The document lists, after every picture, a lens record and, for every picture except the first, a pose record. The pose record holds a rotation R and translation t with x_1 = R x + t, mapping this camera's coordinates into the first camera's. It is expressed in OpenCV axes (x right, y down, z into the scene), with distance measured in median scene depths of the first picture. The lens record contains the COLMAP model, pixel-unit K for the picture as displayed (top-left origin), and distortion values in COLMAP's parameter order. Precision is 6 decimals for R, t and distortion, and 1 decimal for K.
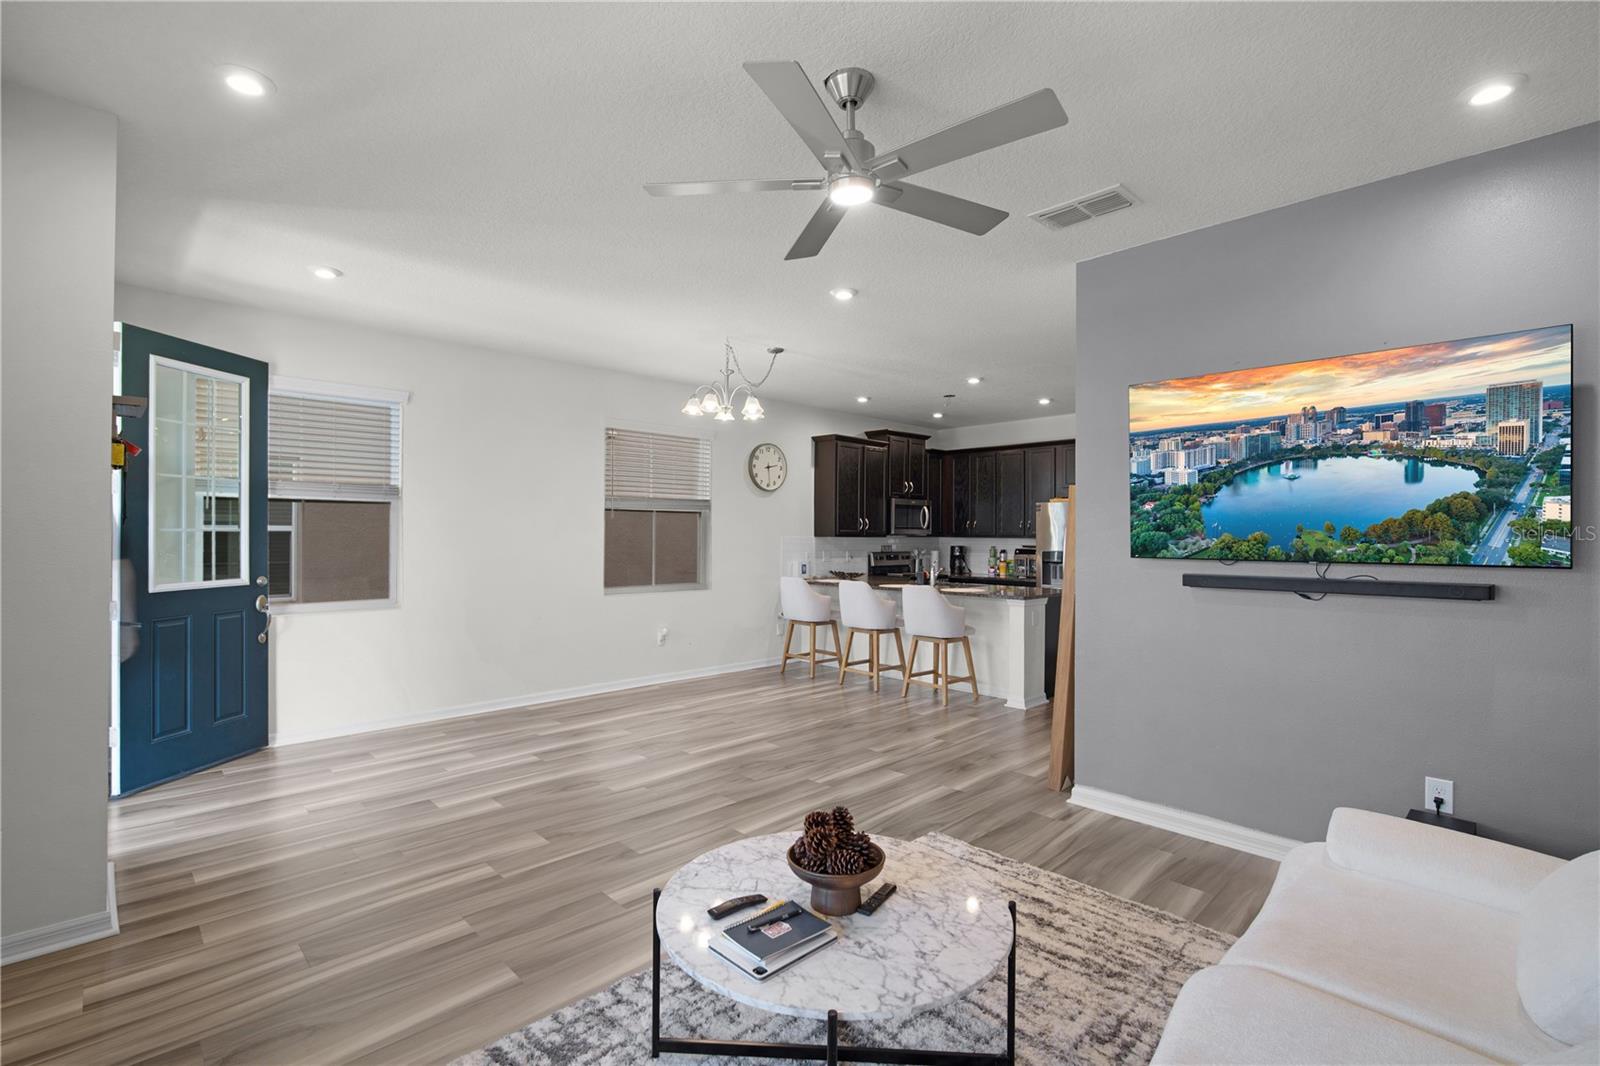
lens RADIAL K [[725.3, 0, 773.1], [0, 725.3, 536.5], [0, 0, 1]] dist [0.001030, 0.000397]
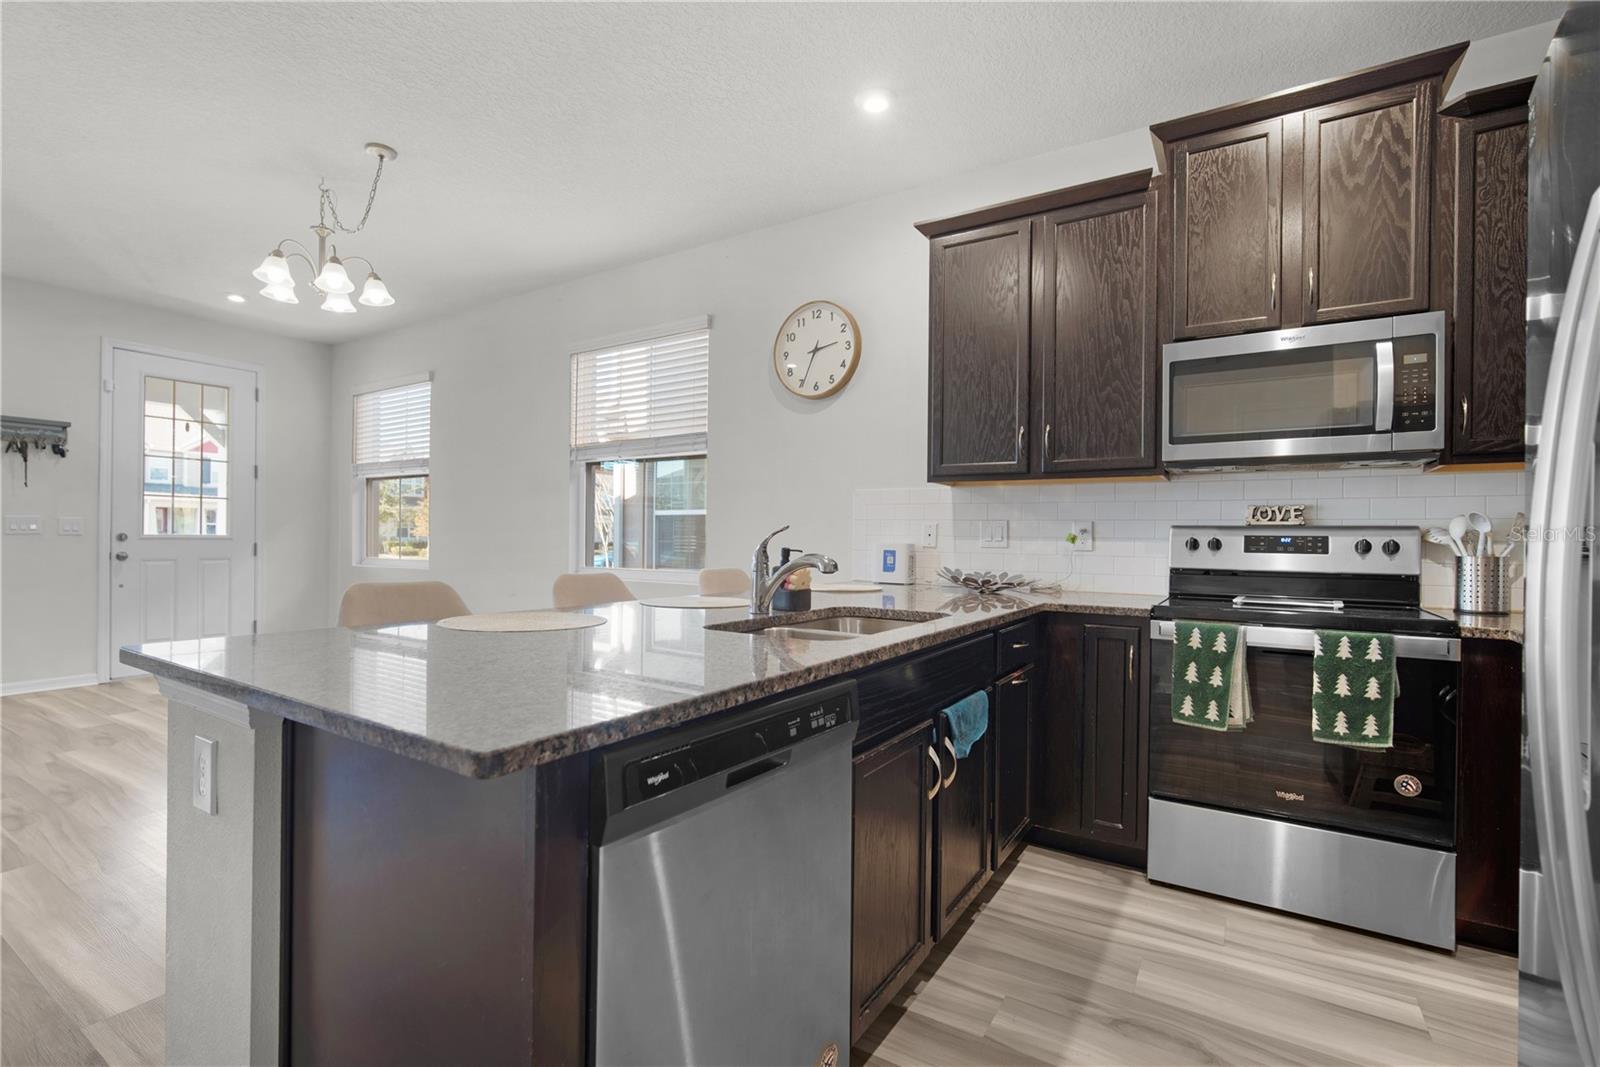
lens RADIAL K [[724.4, 0, 790.2], [0, 724.4, 539.0], [0, 0, 1]] dist [-0.015561, 0.005915]
pose [[0.250125, -0.000252, -0.968213, 0.587461], [-0.011282, 0.999931, -0.003175, 0.044138], [0.968148, 0.011717, 0.250105, 1.085076]]
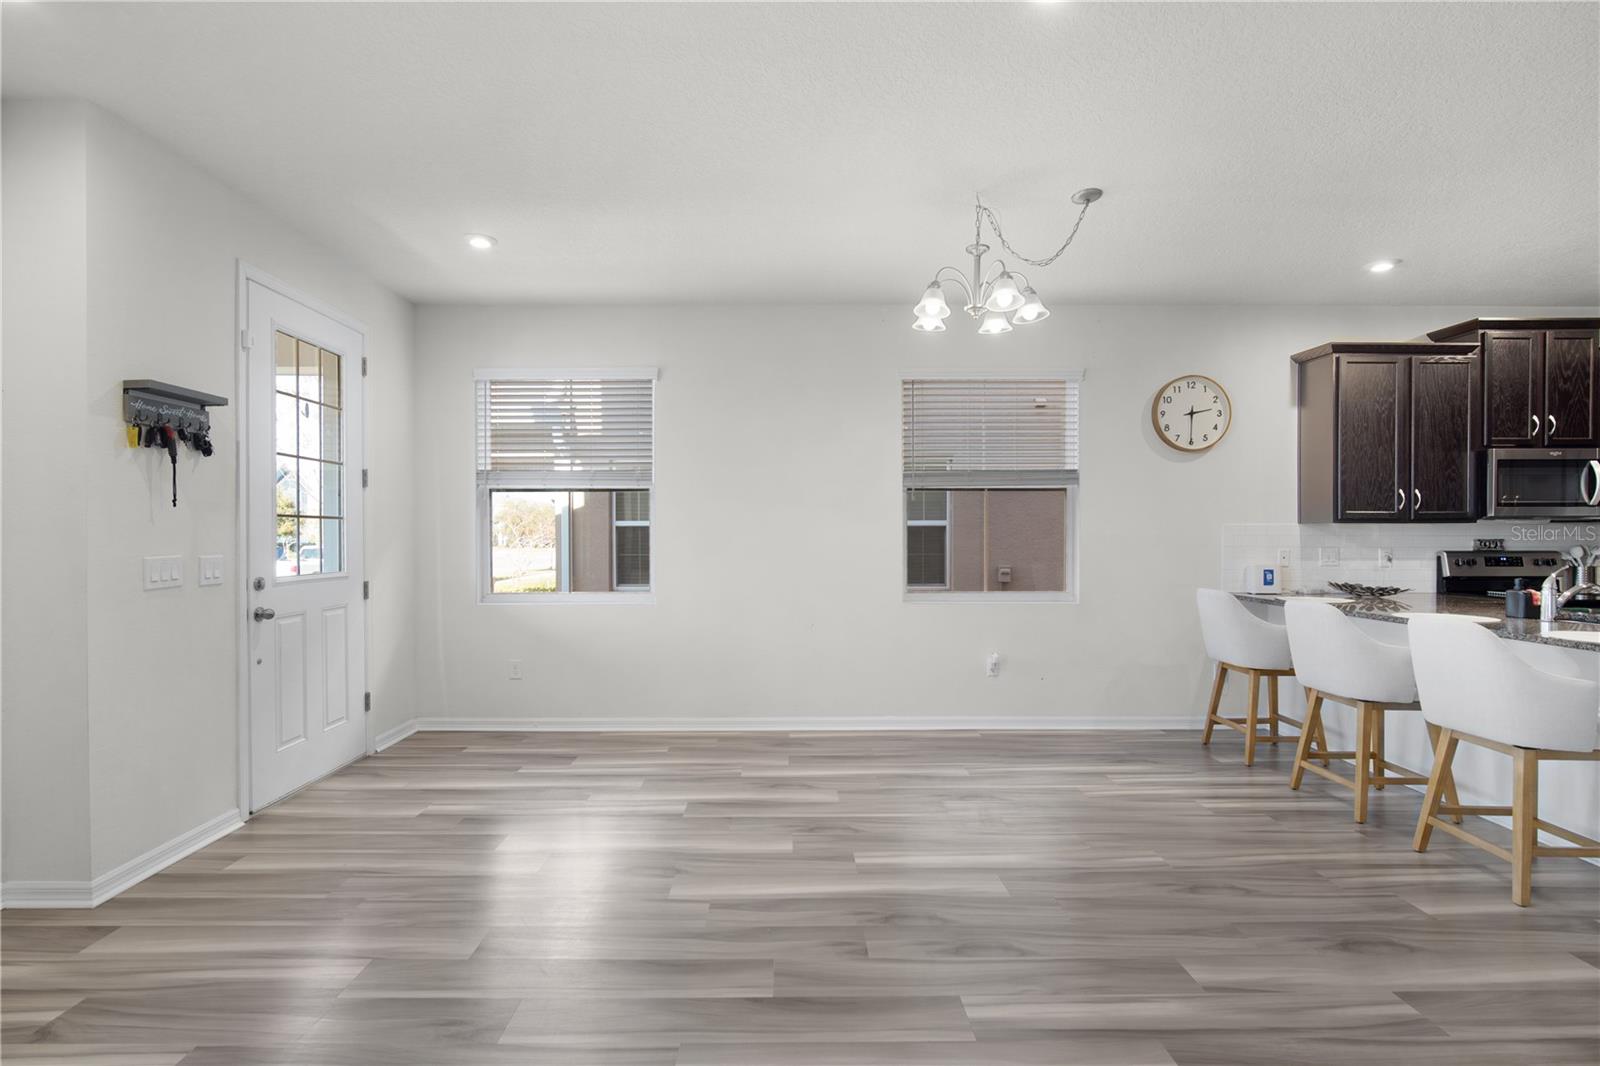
lens RADIAL K [[720.1, 0, 787.2], [0, 720.1, 539.6], [0, 0, 1]] dist [-0.013116, 0.005026]
pose [[0.733234, -0.000736, -0.679976, 0.200460], [0.003522, 0.999990, 0.002716, 0.014091], [0.679967, -0.004386, 0.733229, 0.383420]]
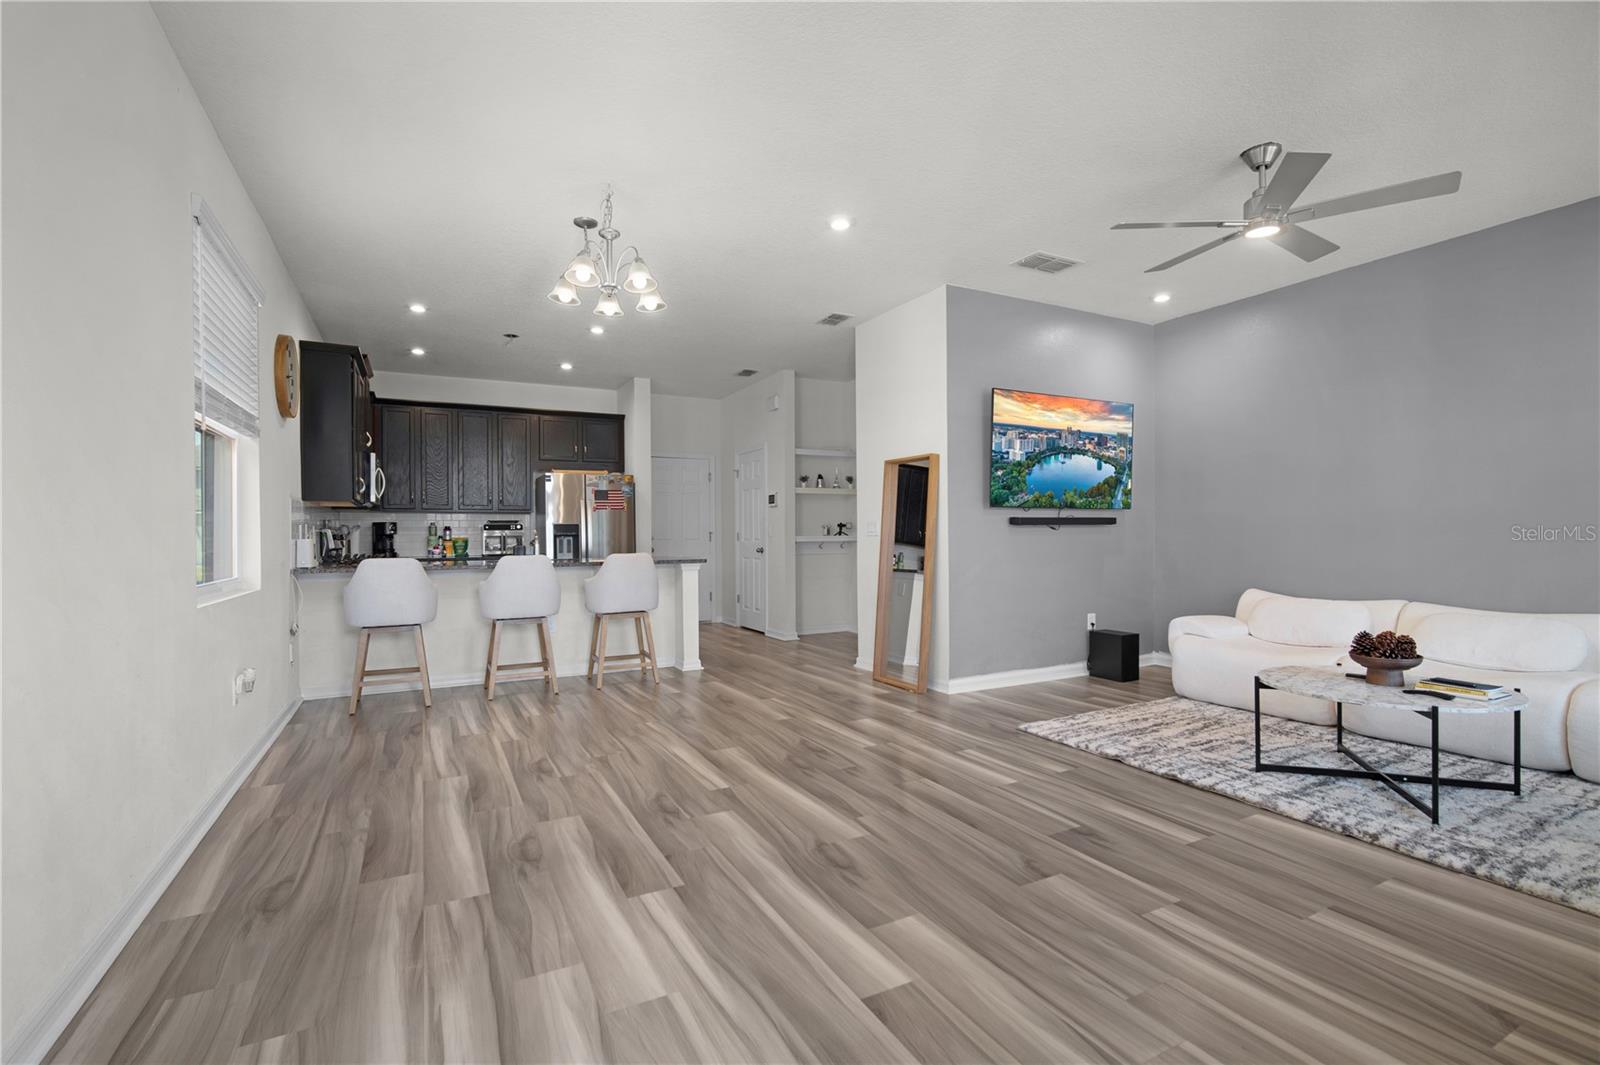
lens RADIAL K [[714.2, 0, 793.1], [0, 714.2, 537.7], [0, 0, 1]] dist [-0.001780, 0.000812]
pose [[0.267539, -0.010858, 0.963486, -0.571476], [0.010020, 0.999914, 0.008487, 0.042143], [-0.963495, 0.007383, 0.267625, 0.573491]]
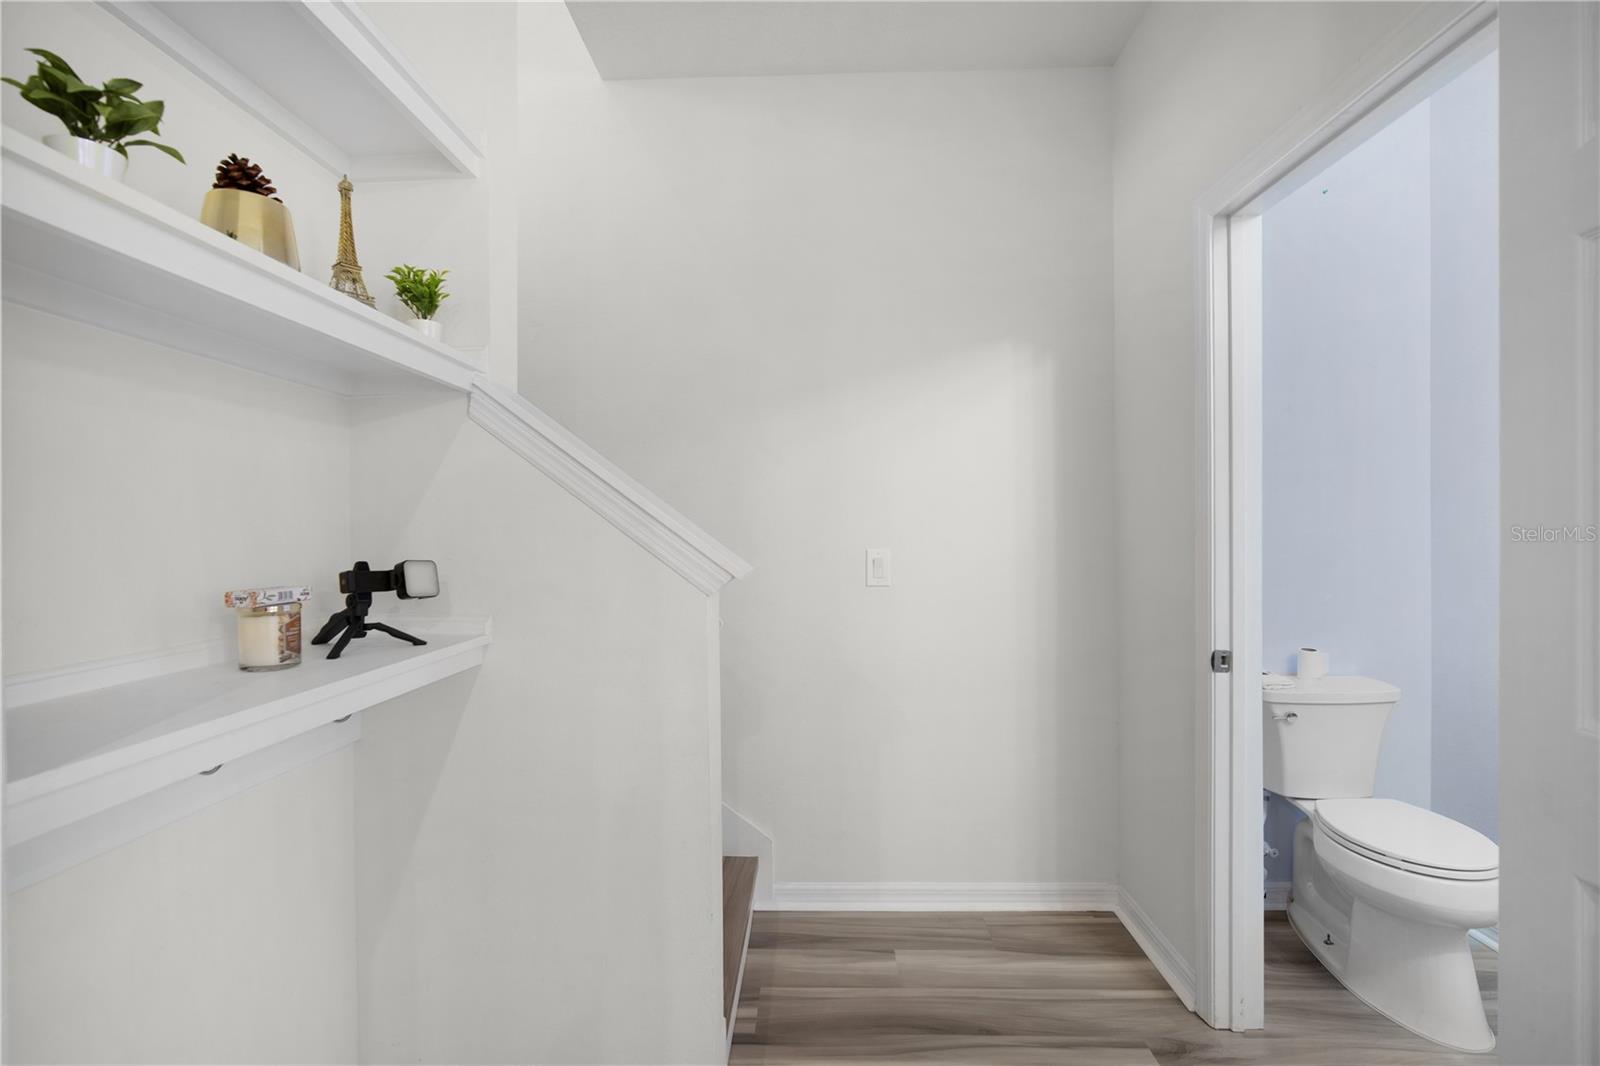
lens RADIAL K [[706.8, 0, 790.7], [0, 706.8, 539.6], [0, 0, 1]] dist [-0.010035, 0.002757]
pose [[-0.706050, -0.003859, 0.708151, 0.498749], [0.007380, 0.999891, 0.012806, 0.018287], [-0.708123, 0.014268, -0.705944, 0.893312]]
